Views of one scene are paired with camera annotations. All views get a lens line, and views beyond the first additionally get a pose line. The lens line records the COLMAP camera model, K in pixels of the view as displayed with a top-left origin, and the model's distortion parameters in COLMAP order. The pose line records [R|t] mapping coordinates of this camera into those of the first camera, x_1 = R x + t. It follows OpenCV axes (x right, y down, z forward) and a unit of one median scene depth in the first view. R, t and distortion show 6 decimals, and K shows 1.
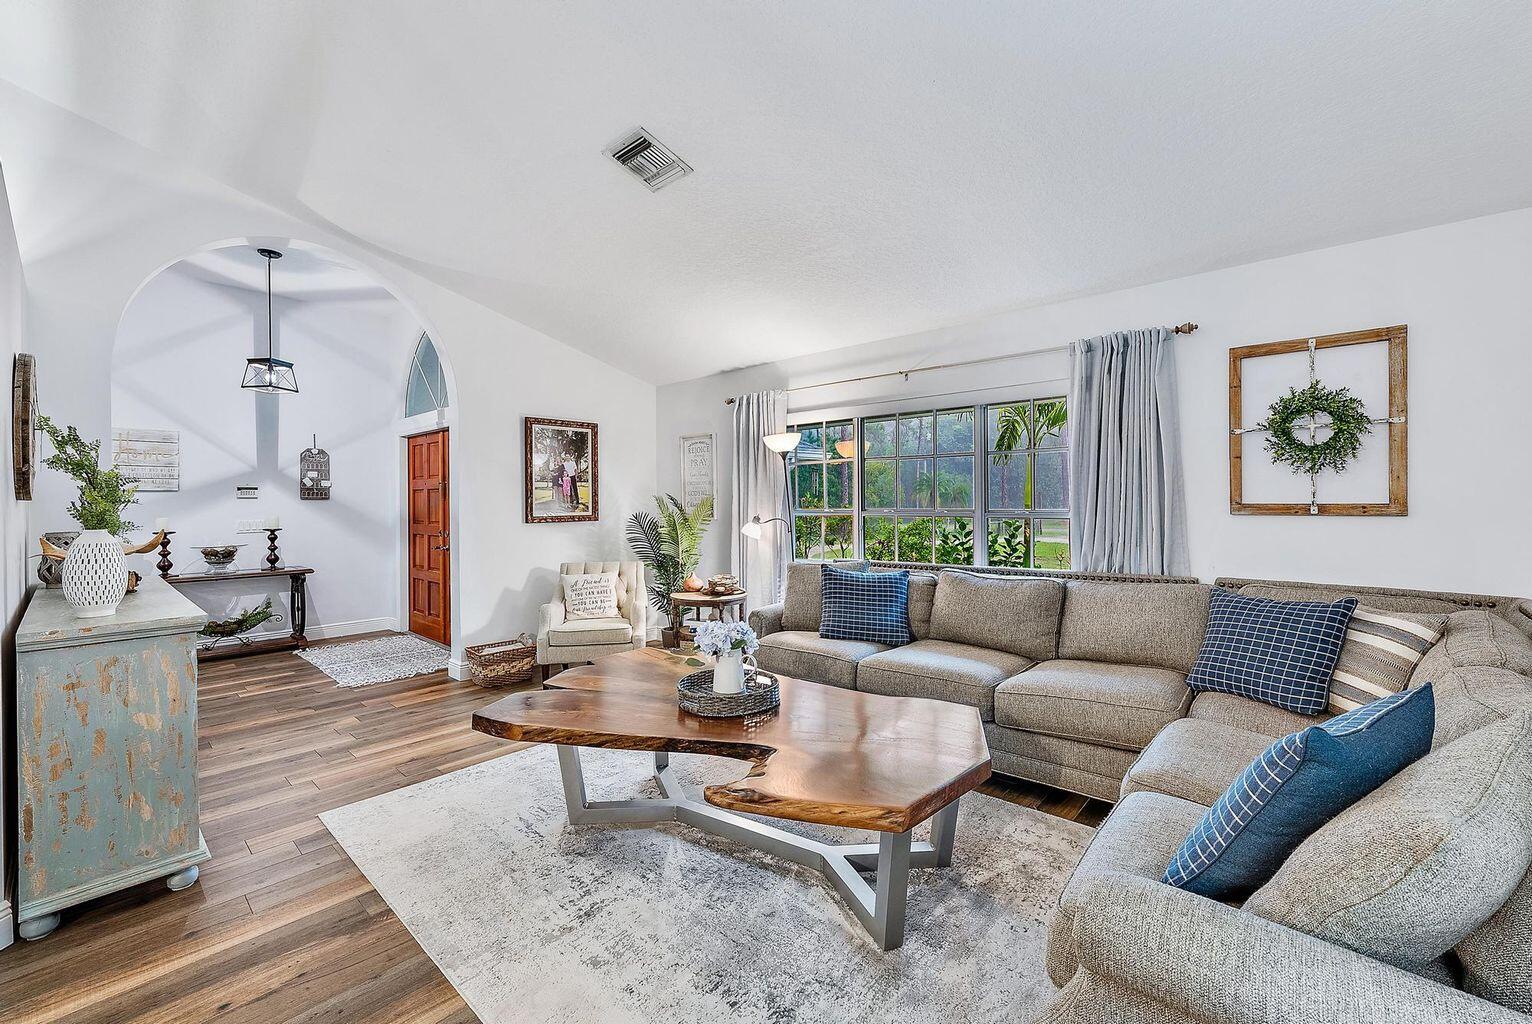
lens RADIAL K [[625.0, 0, 775.3], [0, 625.0, 504.7], [0, 0, 1]] dist [-0.000825, -0.000151]
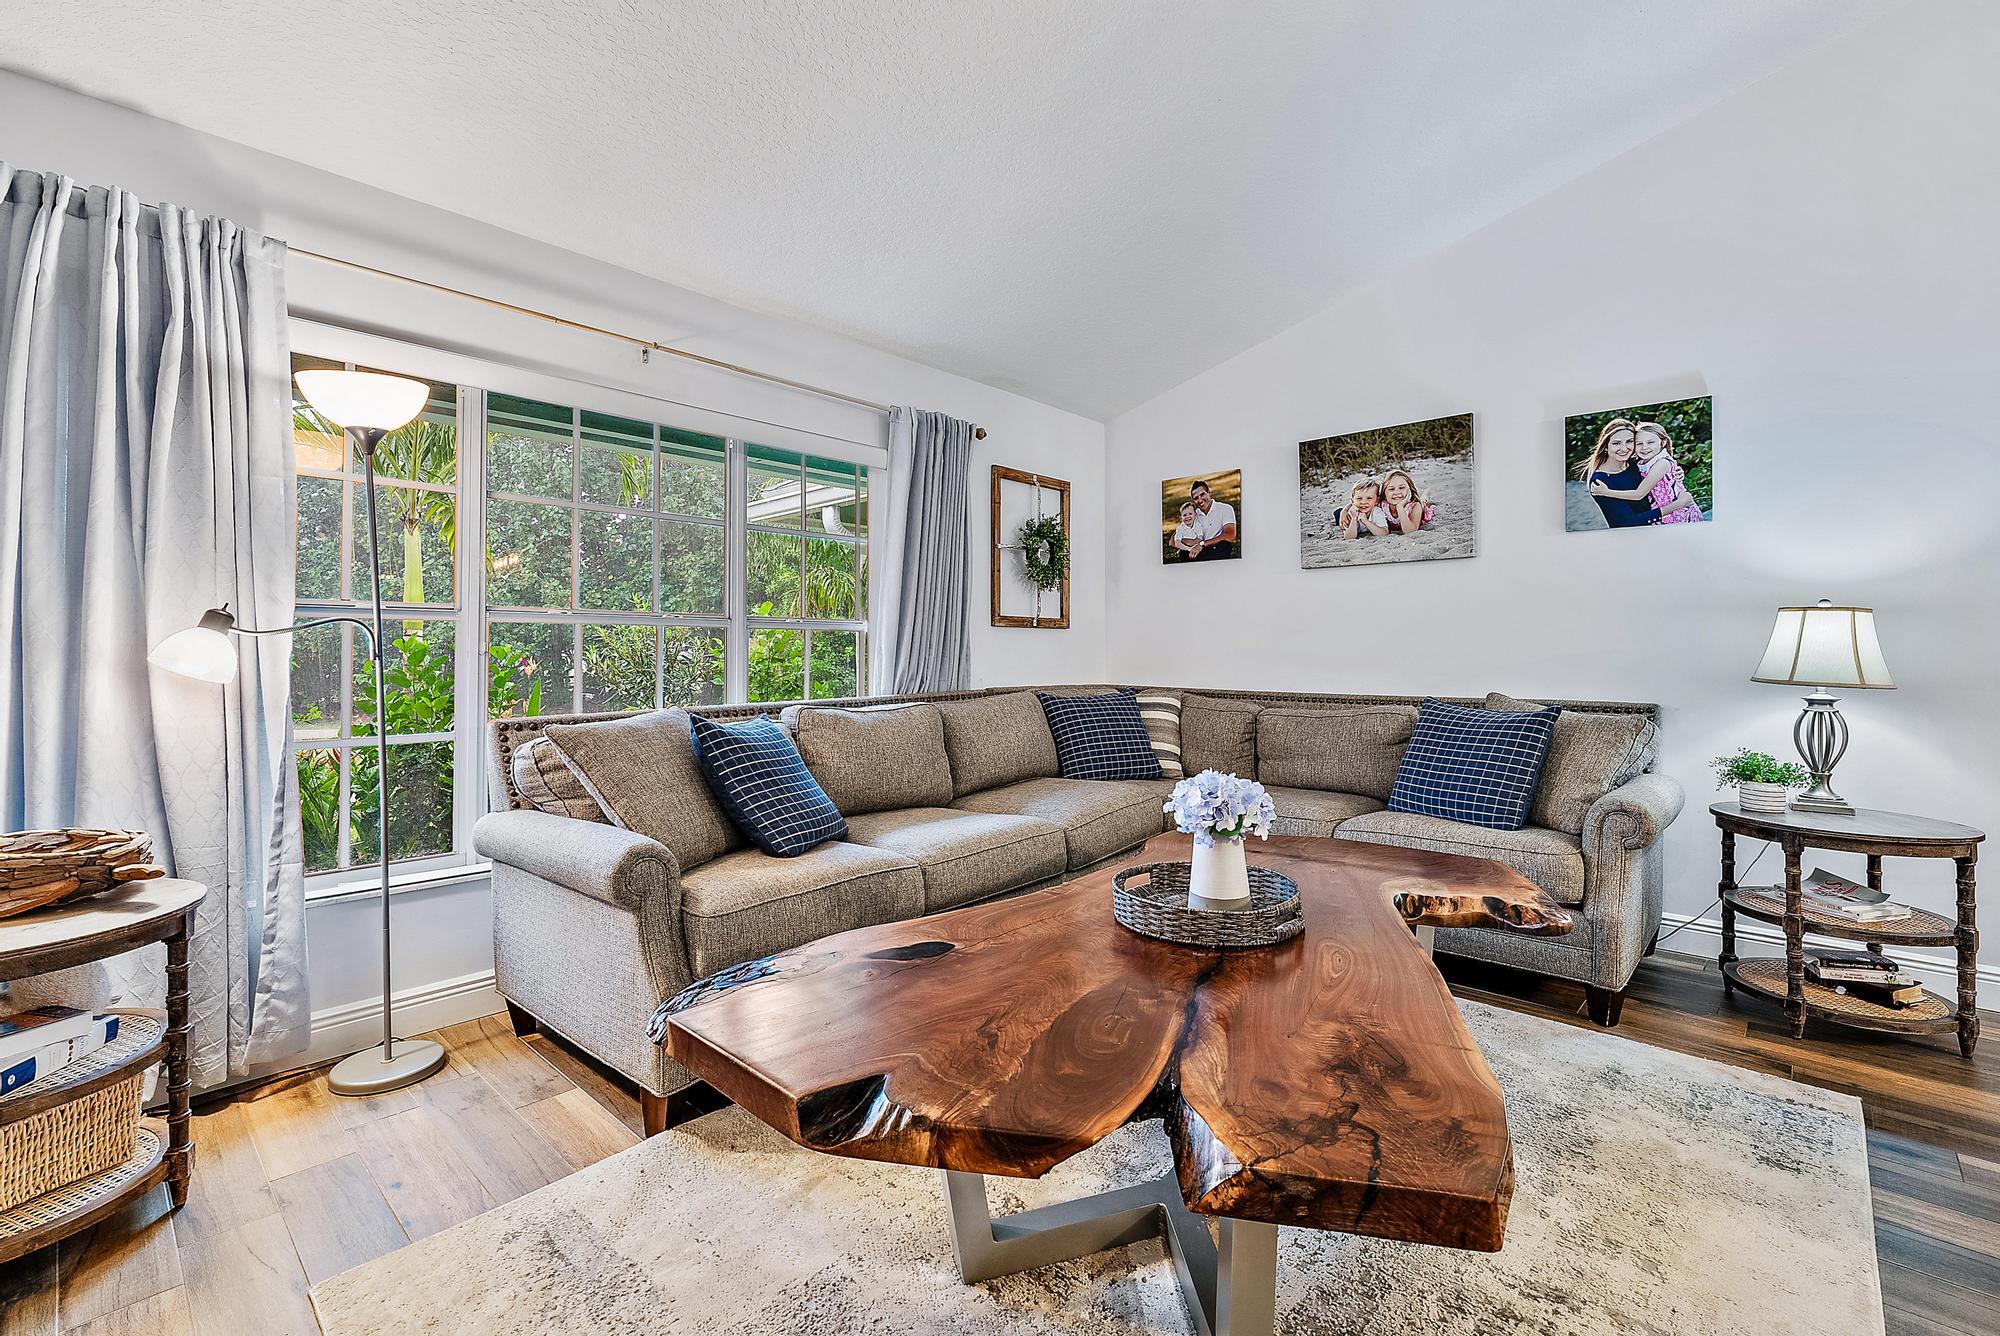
lens RADIAL K [[871.4, 0, 1001.0], [0, 871.4, 636.7], [0, 0, 1]] dist [-0.001036, 0.000036]
pose [[0.024948, 0.024097, 0.999398, -0.460965], [0.002364, 0.999705, -0.024163, 0.044854], [-0.999686, 0.002965, 0.024883, 0.629173]]
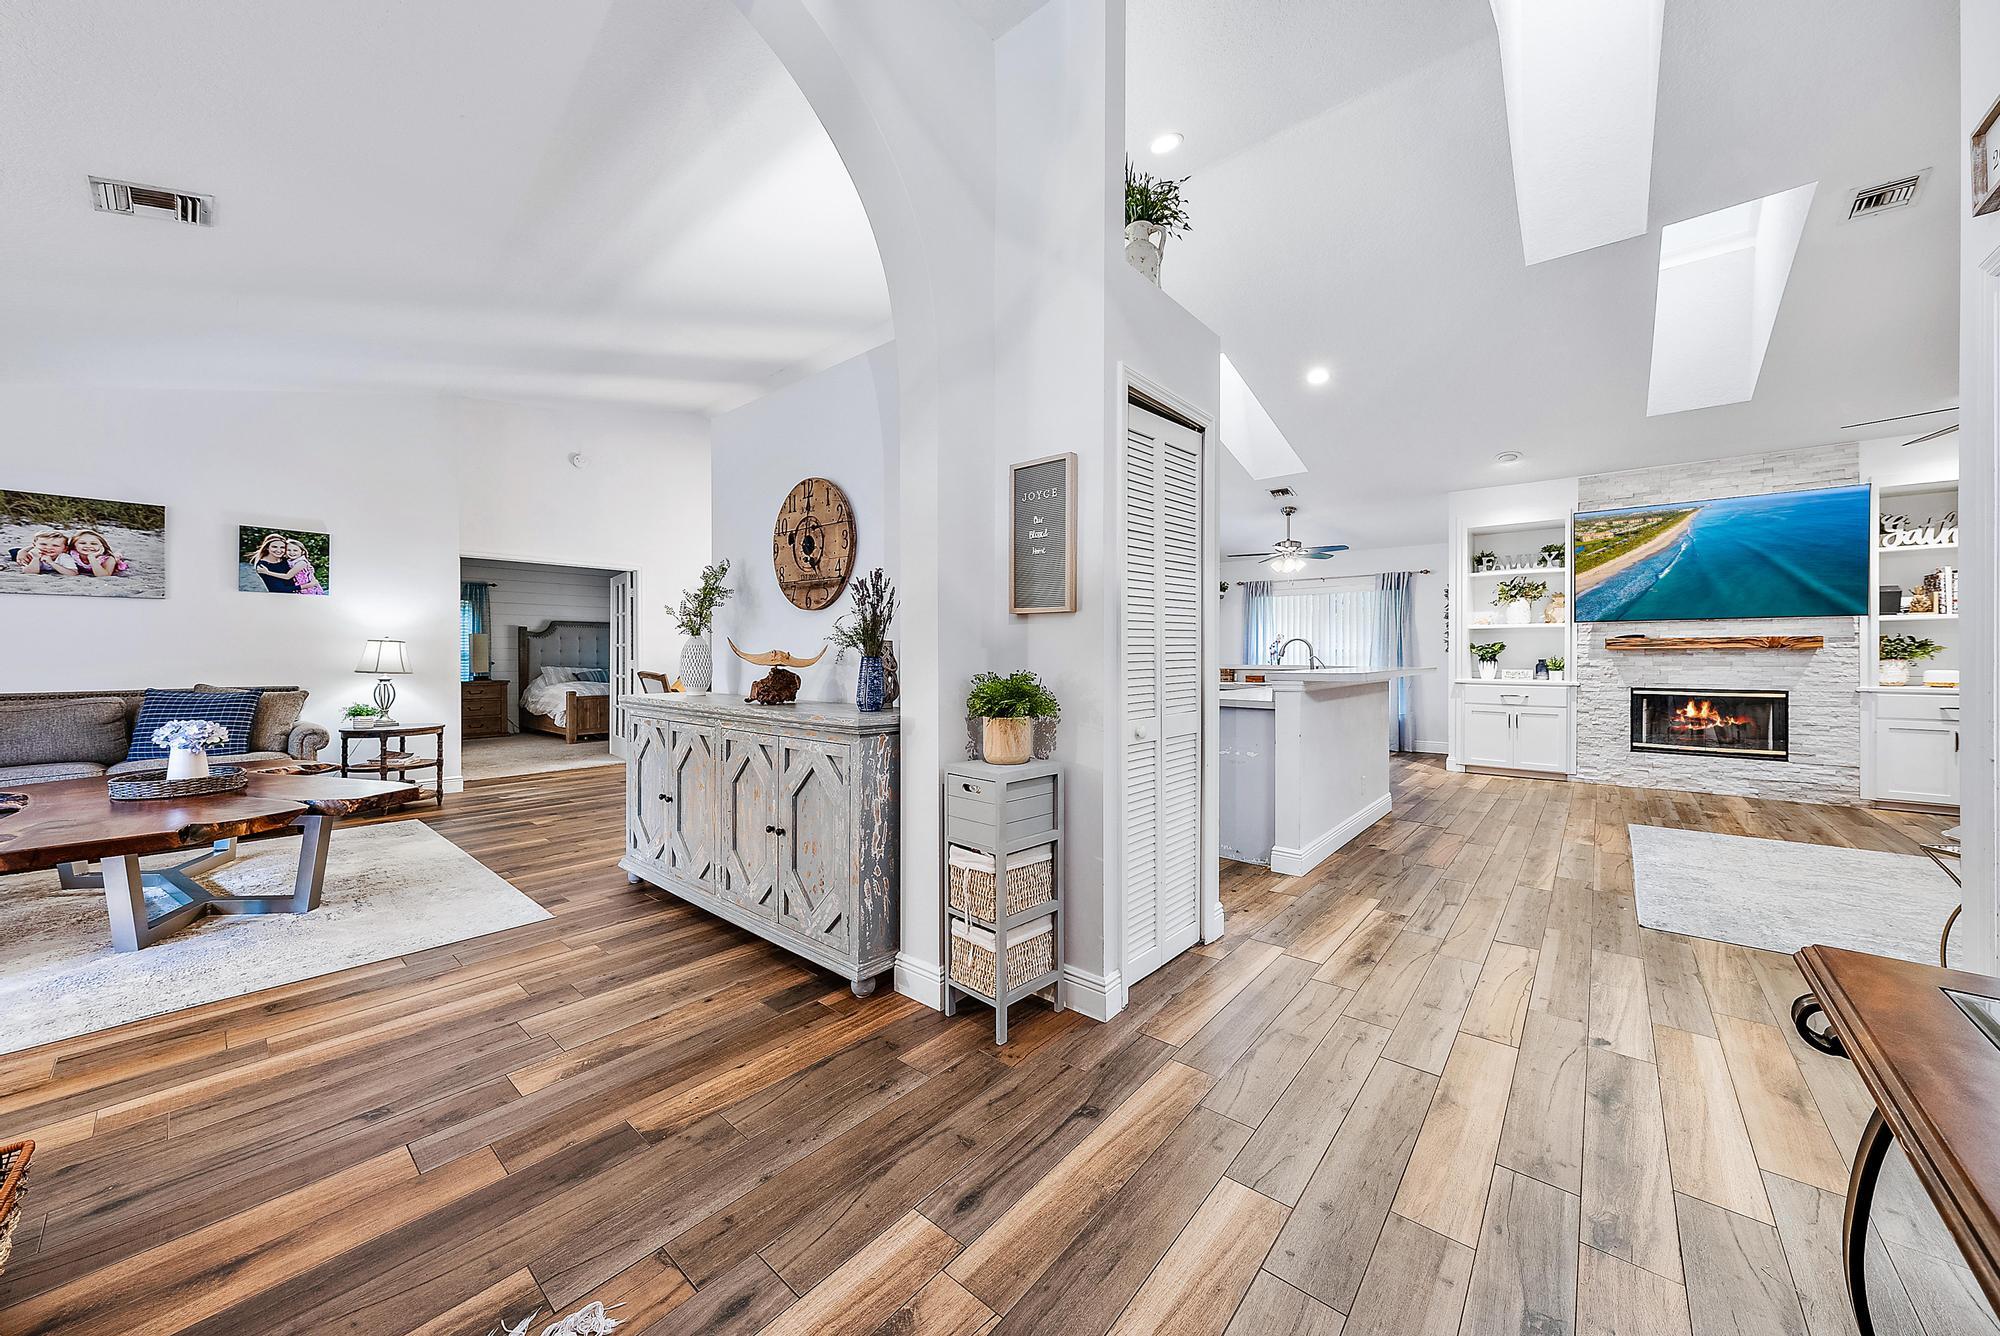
lens RADIAL K [[703.0, 0, 1008.0], [0, 703.0, 657.2], [0, 0, 1]] dist [-0.001169, 0.000093]
pose [[-0.999695, 0.007173, -0.023644, -0.822932], [0.007007, 0.999950, 0.007098, 0.038602], [0.023694, 0.006930, -0.999695, 1.227543]]
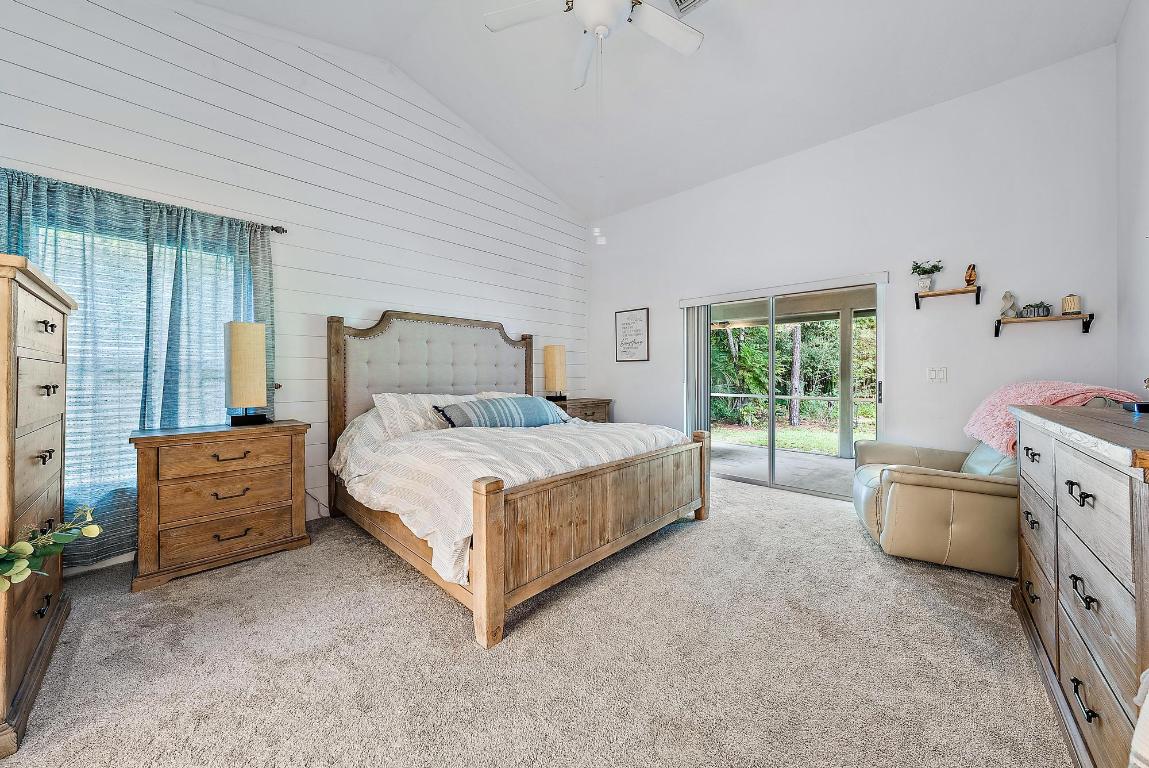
lens RADIAL K [[403.9, 0, 579.1], [0, 403.9, 377.8], [0, 0, 1]] dist [-0.001169, 0.000093]
pose [[-0.999673, 0.008748, 0.024033, 0.179149], [0.008945, 0.999927, 0.008092, 0.047343], [-0.023960, 0.008304, -0.999678, -0.281772]]
